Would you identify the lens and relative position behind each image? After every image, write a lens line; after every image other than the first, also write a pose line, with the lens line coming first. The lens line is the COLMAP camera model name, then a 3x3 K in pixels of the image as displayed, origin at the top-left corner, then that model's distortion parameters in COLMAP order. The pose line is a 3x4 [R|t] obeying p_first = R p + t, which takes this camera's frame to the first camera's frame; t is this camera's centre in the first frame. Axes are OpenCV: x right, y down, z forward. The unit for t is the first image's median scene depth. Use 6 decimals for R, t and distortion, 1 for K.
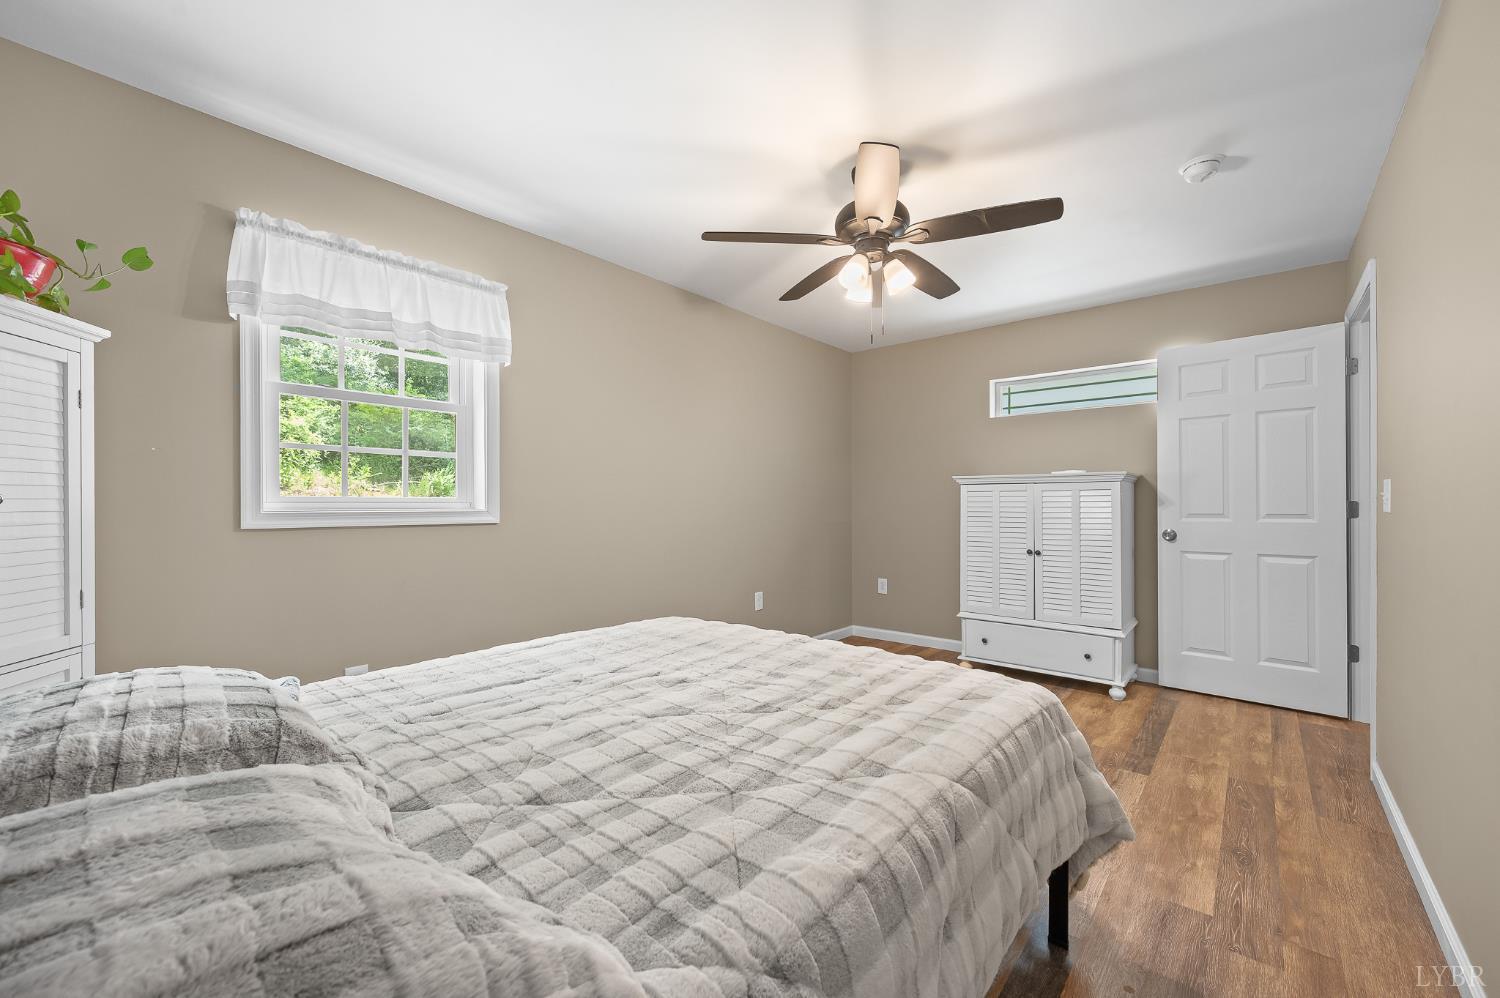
lens RADIAL K [[596.3, 0, 747.6], [0, 596.3, 499.9], [0, 0, 1]] dist [-0.000448, 0.000052]
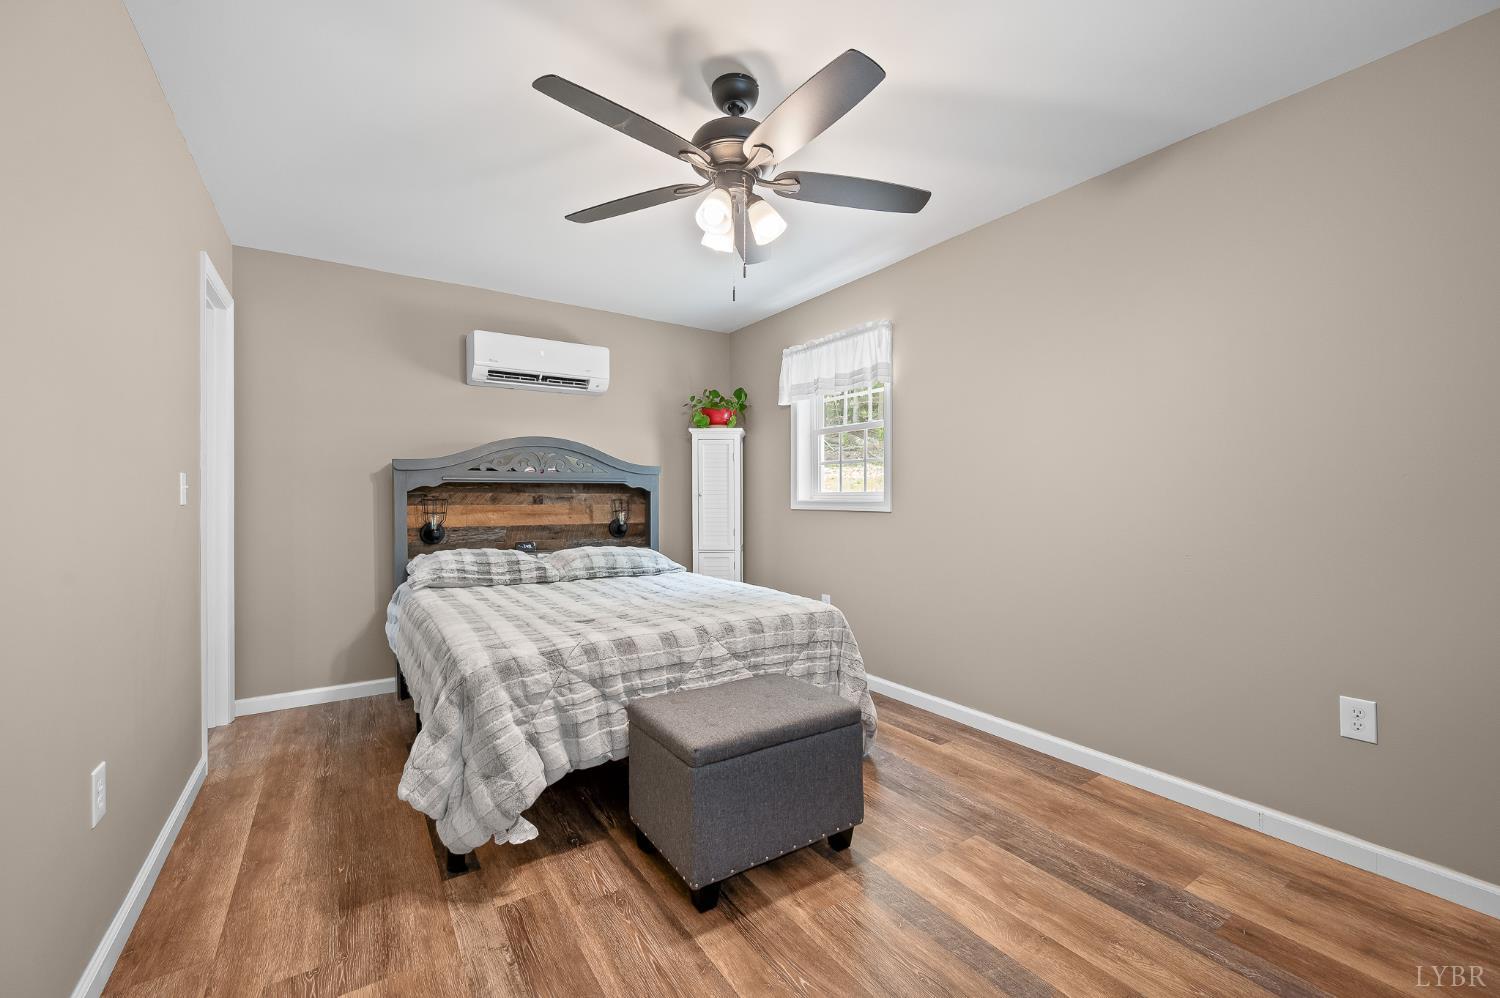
lens RADIAL K [[605.5, 0, 757.9], [0, 605.5, 502.0], [0, 0, 1]] dist [-0.000997, -0.000154]
pose [[-0.261377, 0.007470, -0.965208, 1.064959], [0.006911, 0.999959, 0.005868, 0.010711], [0.965212, -0.005137, -0.261418, 1.328975]]
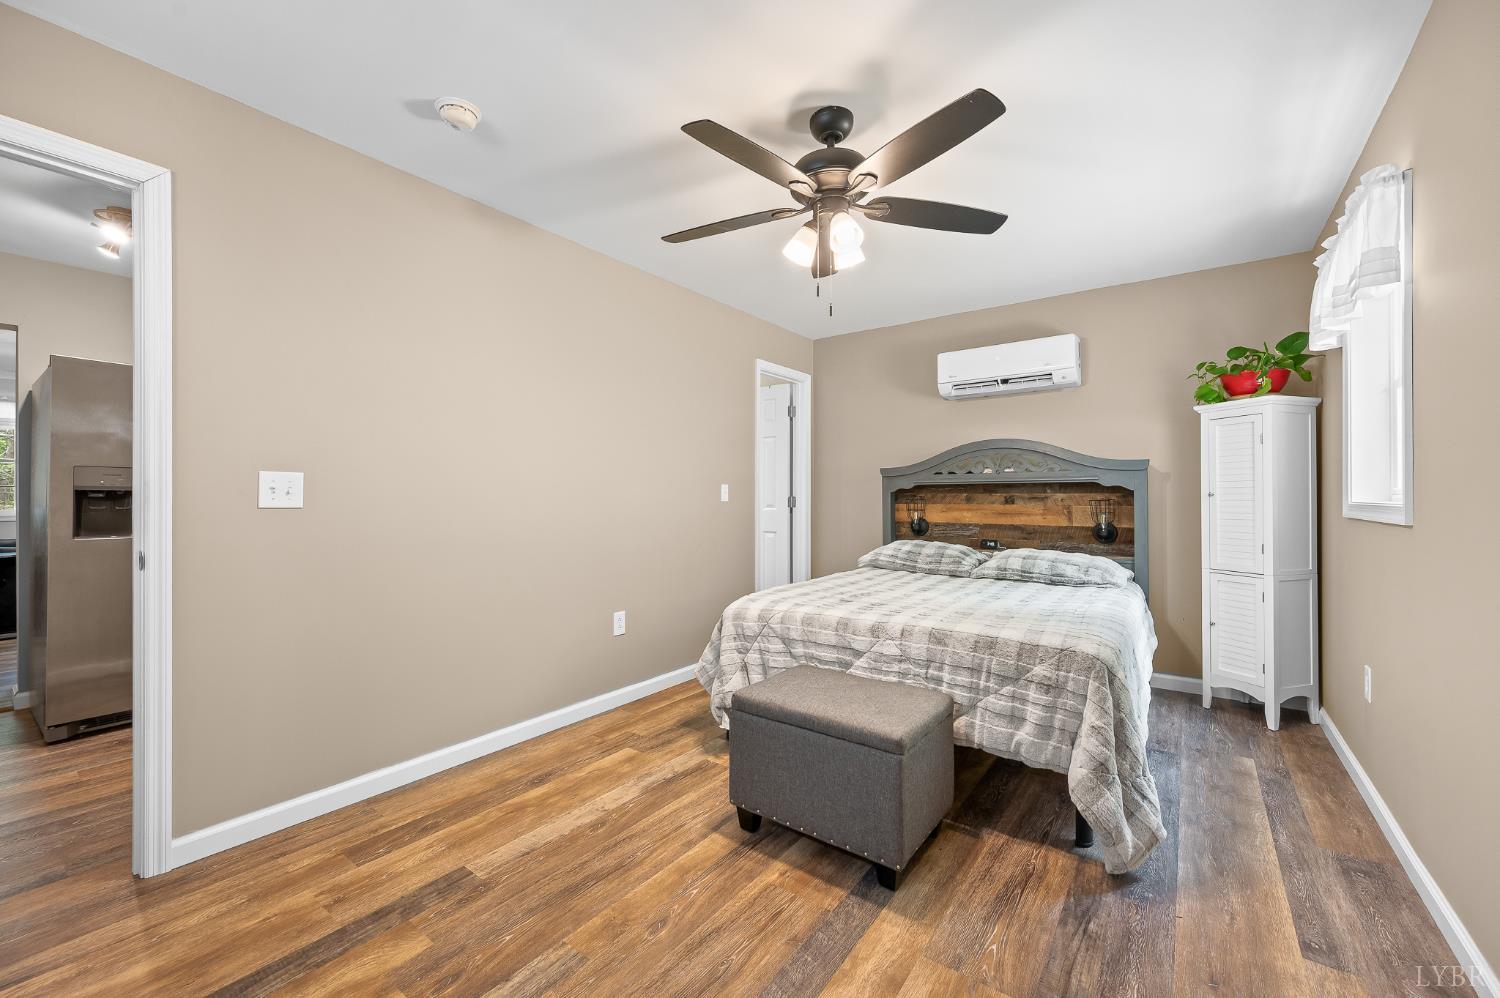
lens RADIAL K [[596.3, 0, 747.6], [0, 596.3, 499.9], [0, 0, 1]] dist [-0.000448, 0.000052]
pose [[-0.997467, 0.000223, -0.071127, 0.423150], [0.000365, 0.999998, -0.001983, 0.013757], [0.071126, -0.002004, -0.997465, 1.987345]]
